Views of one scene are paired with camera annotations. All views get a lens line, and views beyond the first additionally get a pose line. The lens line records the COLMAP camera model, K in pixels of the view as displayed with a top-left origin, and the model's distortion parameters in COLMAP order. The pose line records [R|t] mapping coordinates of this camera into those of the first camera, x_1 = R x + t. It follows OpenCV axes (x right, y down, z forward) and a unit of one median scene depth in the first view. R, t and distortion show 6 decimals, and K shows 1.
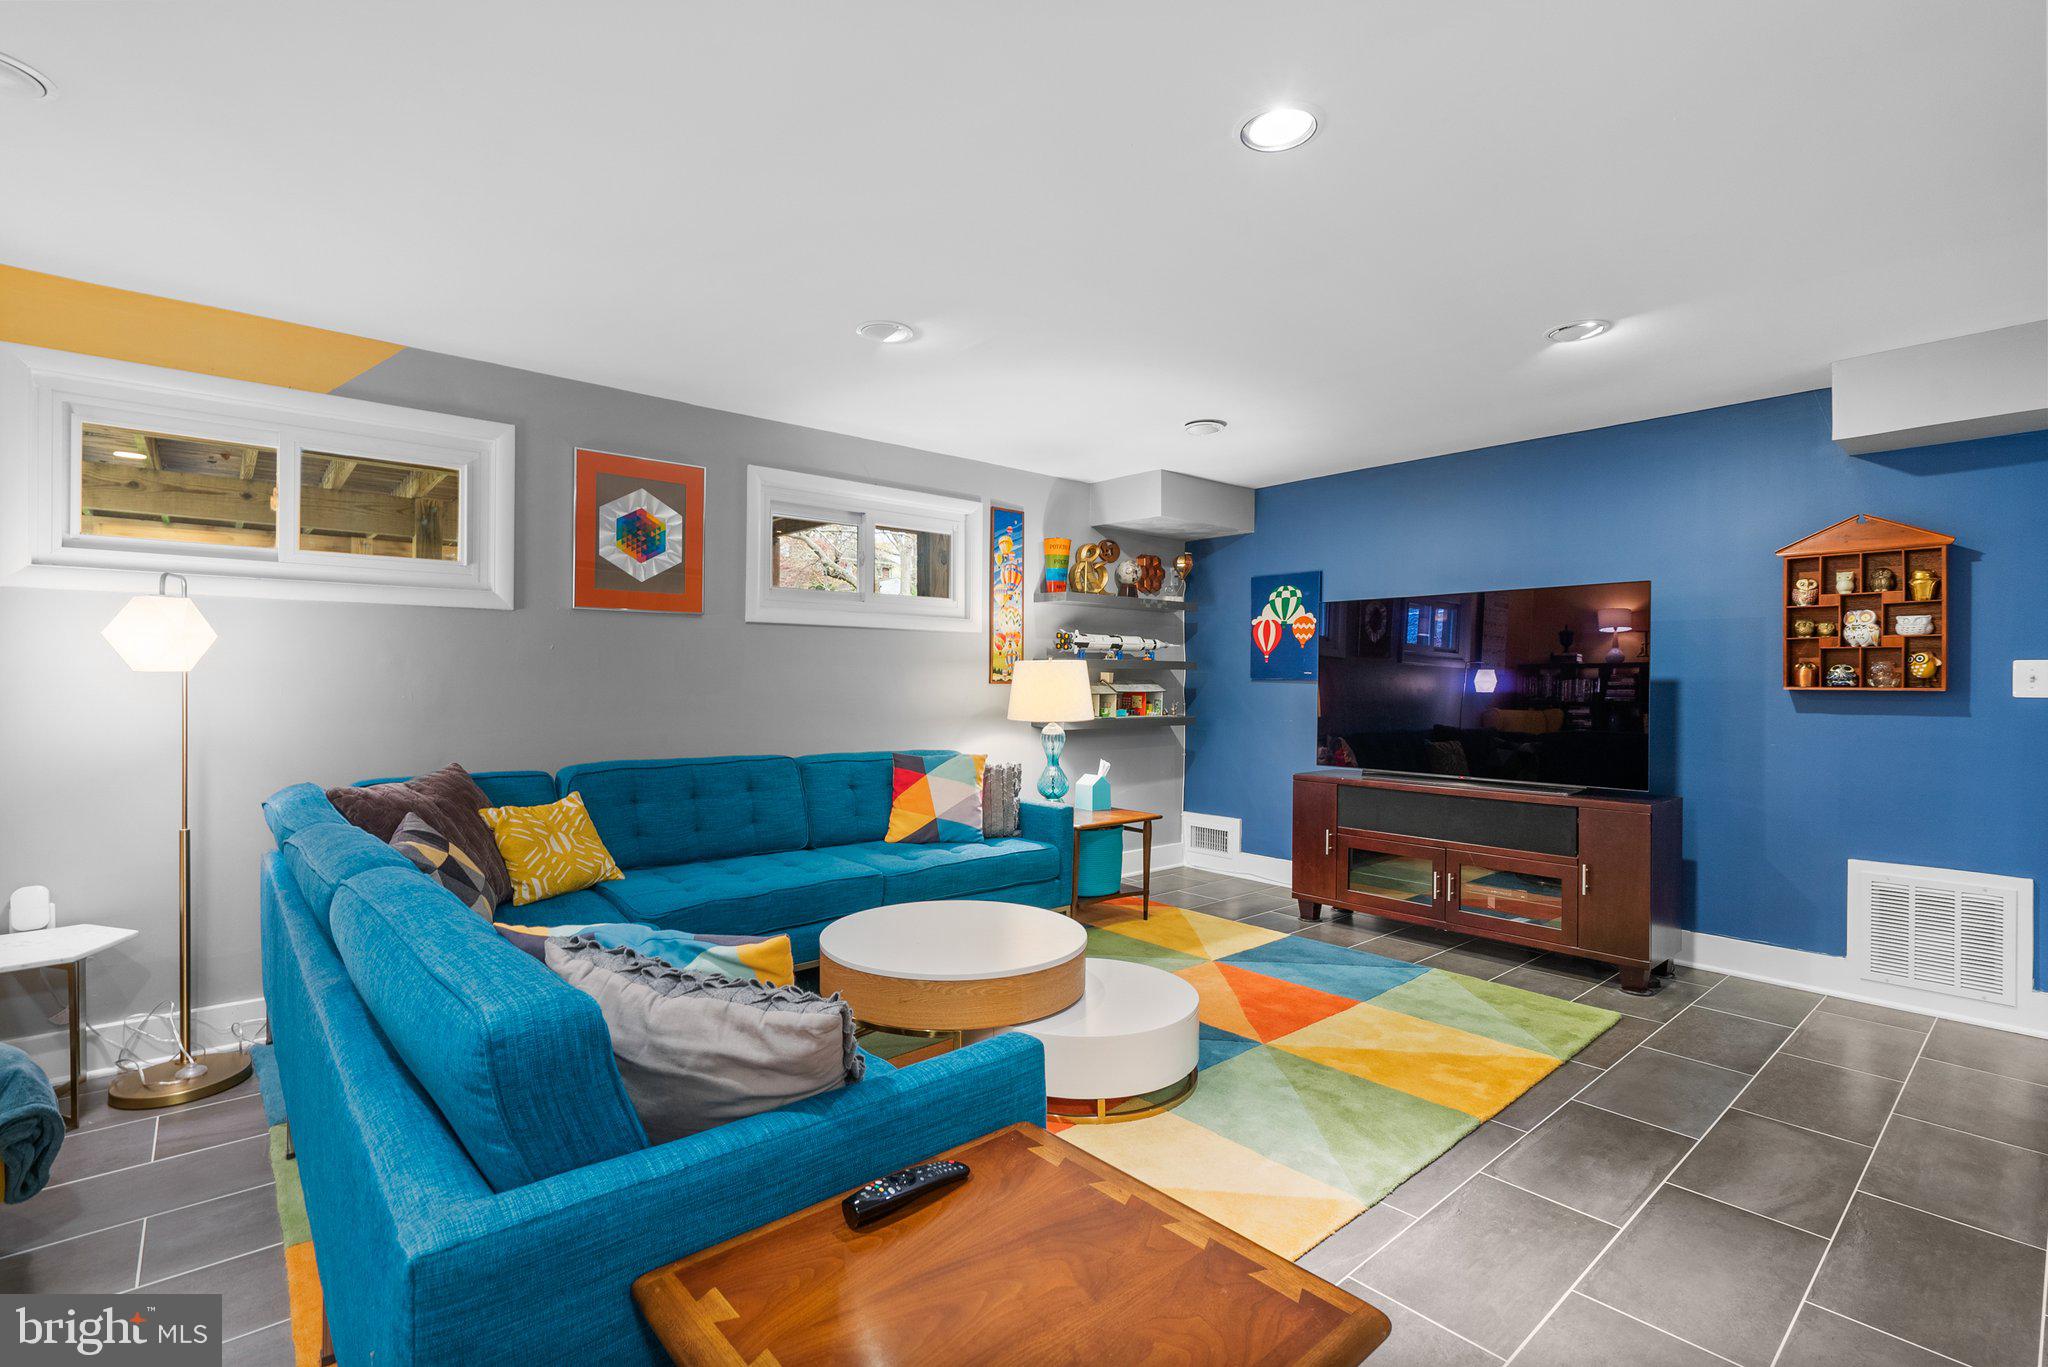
lens RADIAL K [[935.4, 0, 1022.8], [0, 935.4, 690.2], [0, 0, 1]] dist [0.003251, 0.000129]
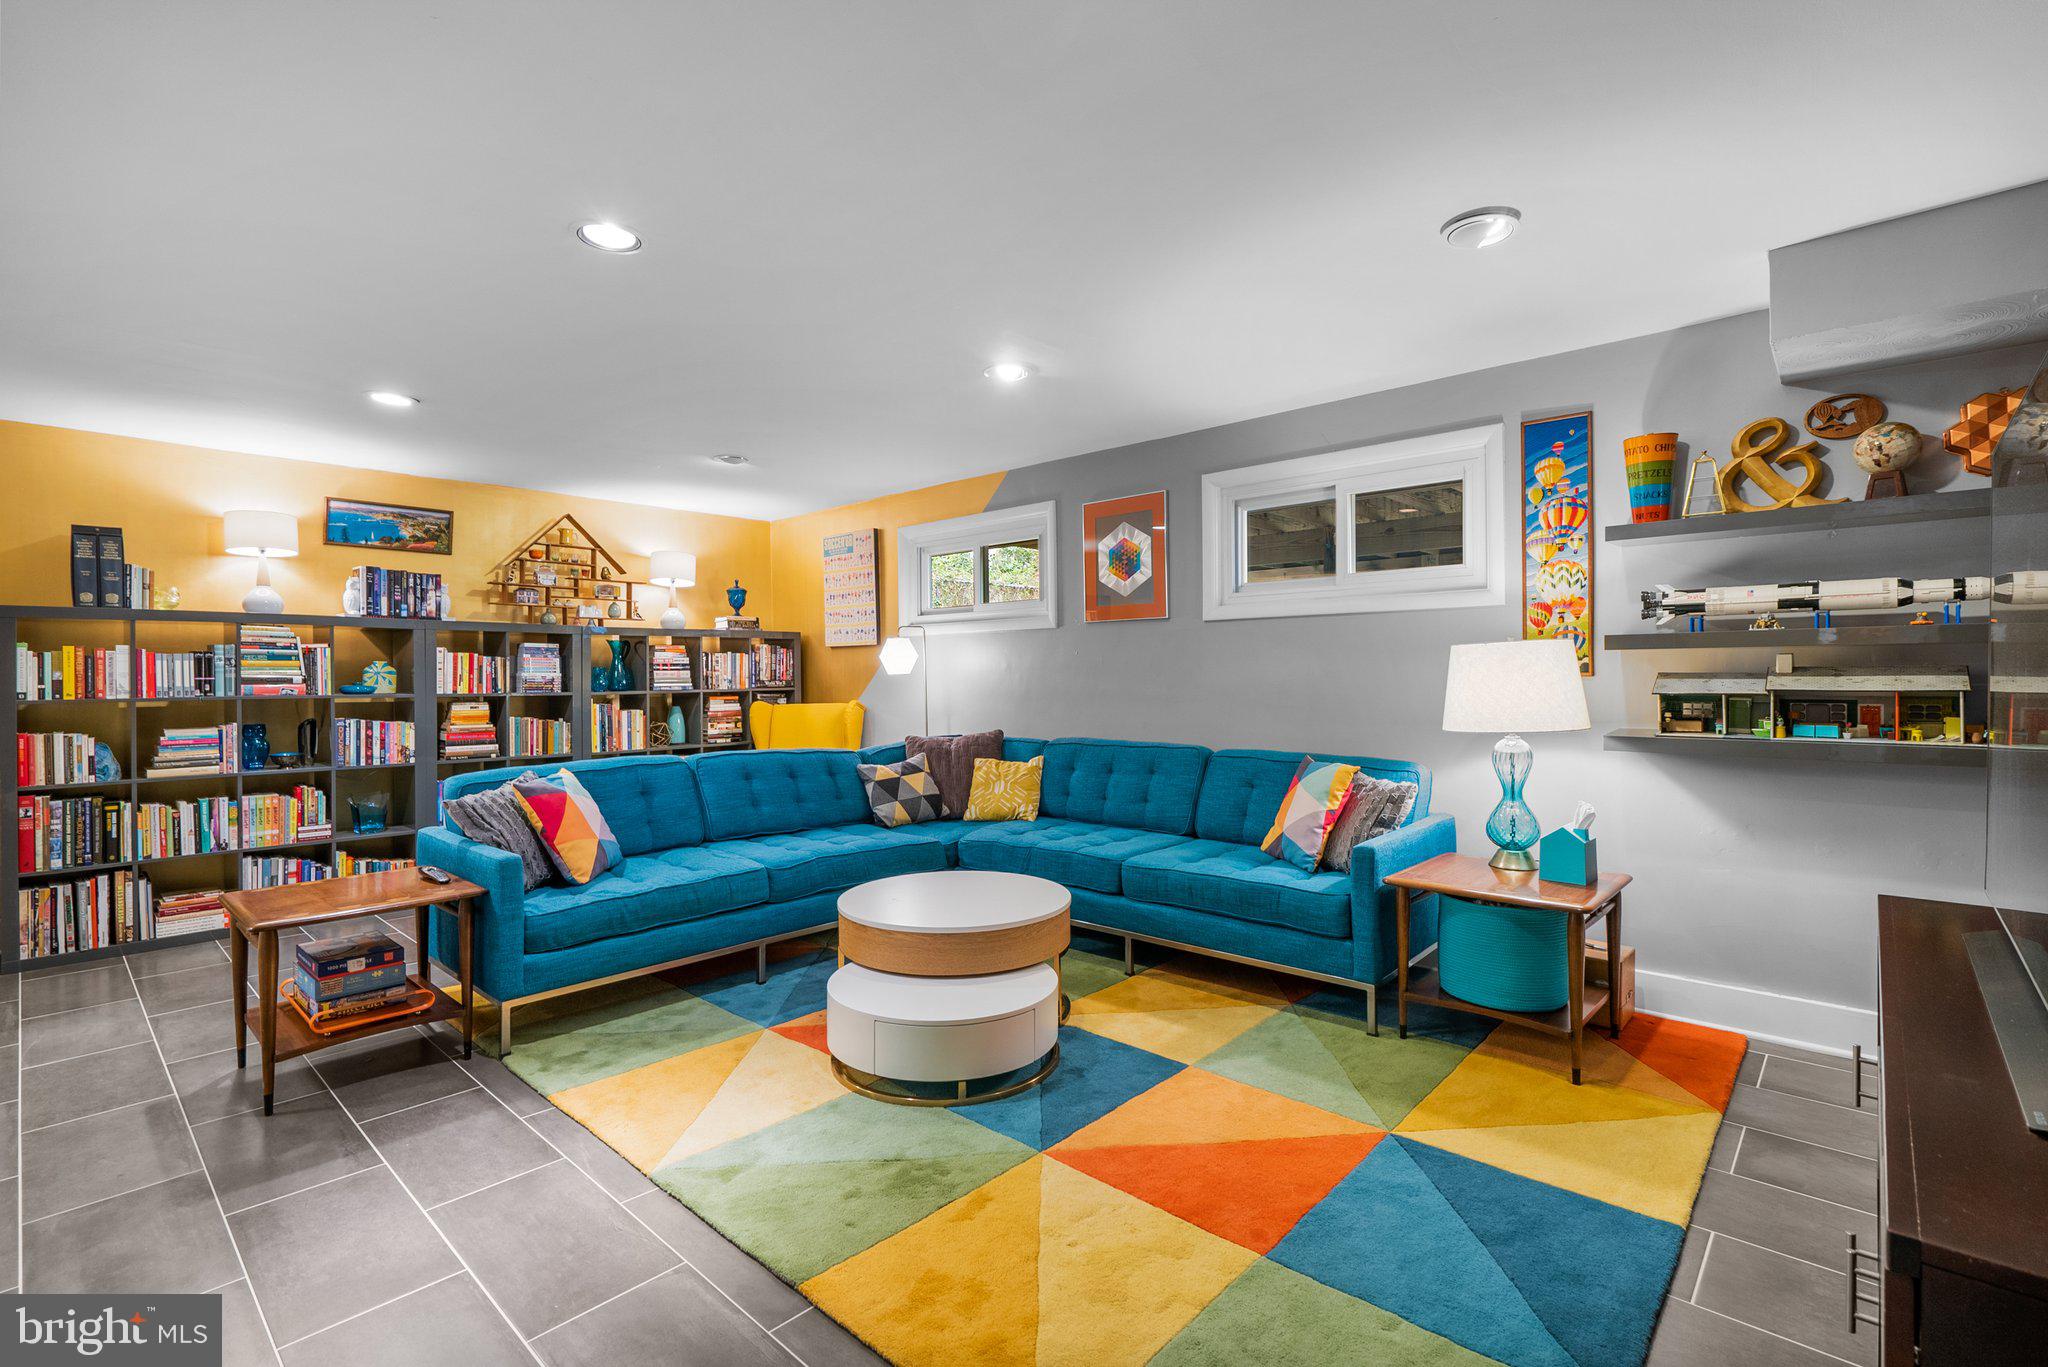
lens RADIAL K [[935.4, 0, 1023.0], [0, 935.4, 679.7], [0, 0, 1]] dist [0.003251, 0.000129]
pose [[0.104807, 0.004657, -0.994482, 0.658937], [0.004006, 0.999979, 0.005105, -0.009889], [0.994485, -0.004519, 0.104786, 0.585439]]
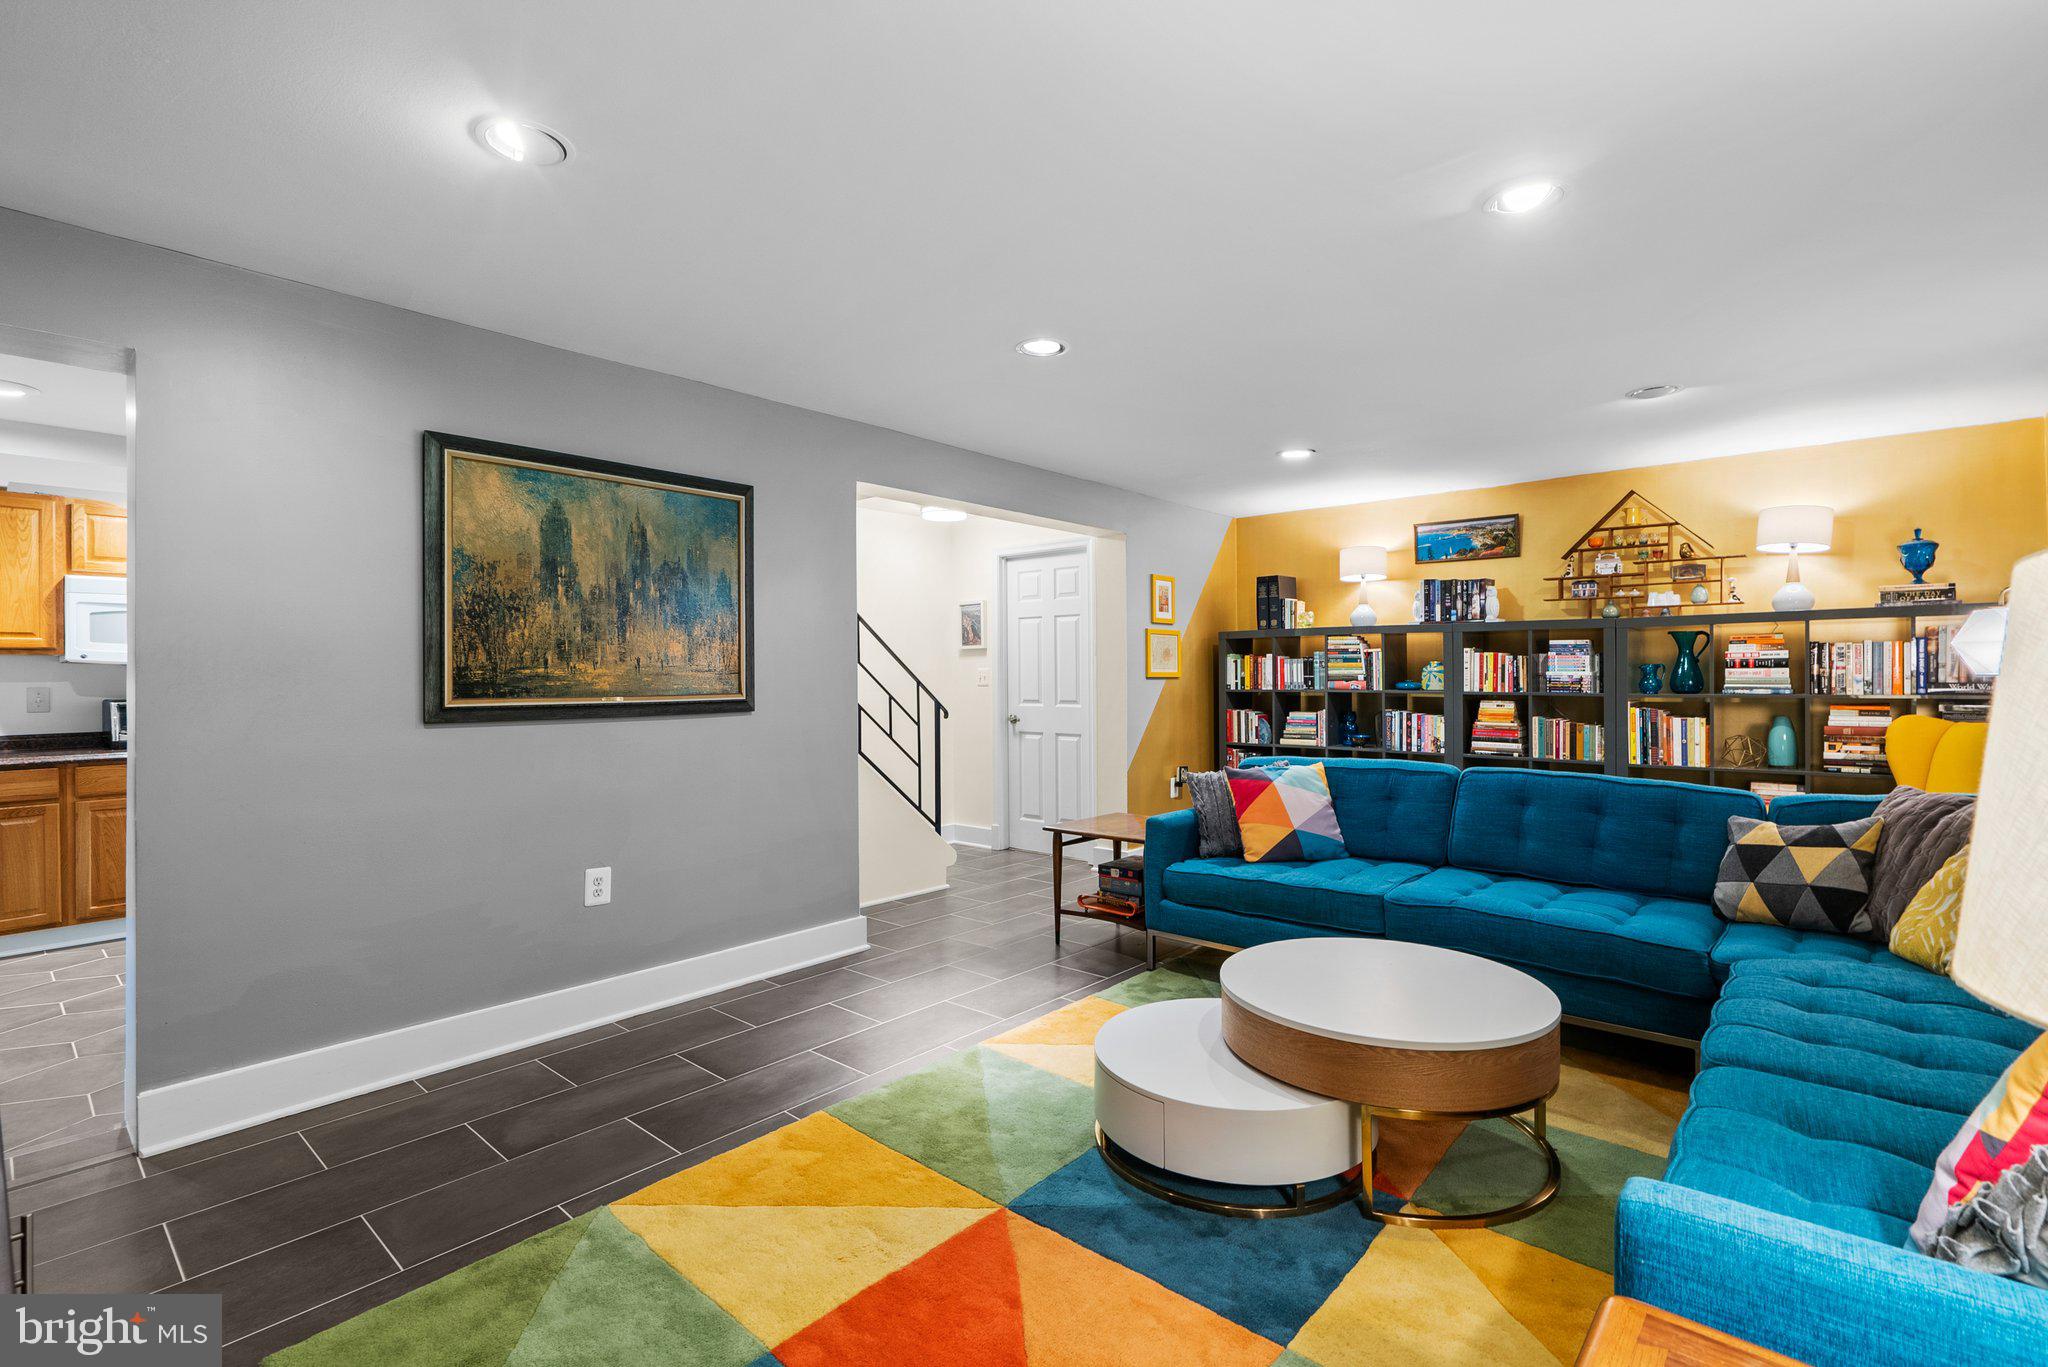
lens RADIAL K [[935.4, 0, 1024.8], [0, 935.4, 676.3], [0, 0, 1]] dist [0.003251, 0.000129]
pose [[-0.990814, 0.003344, -0.135190, 0.214076], [0.003026, 0.999992, 0.002564, -0.014061], [0.135198, 0.002132, -0.990816, 1.097246]]
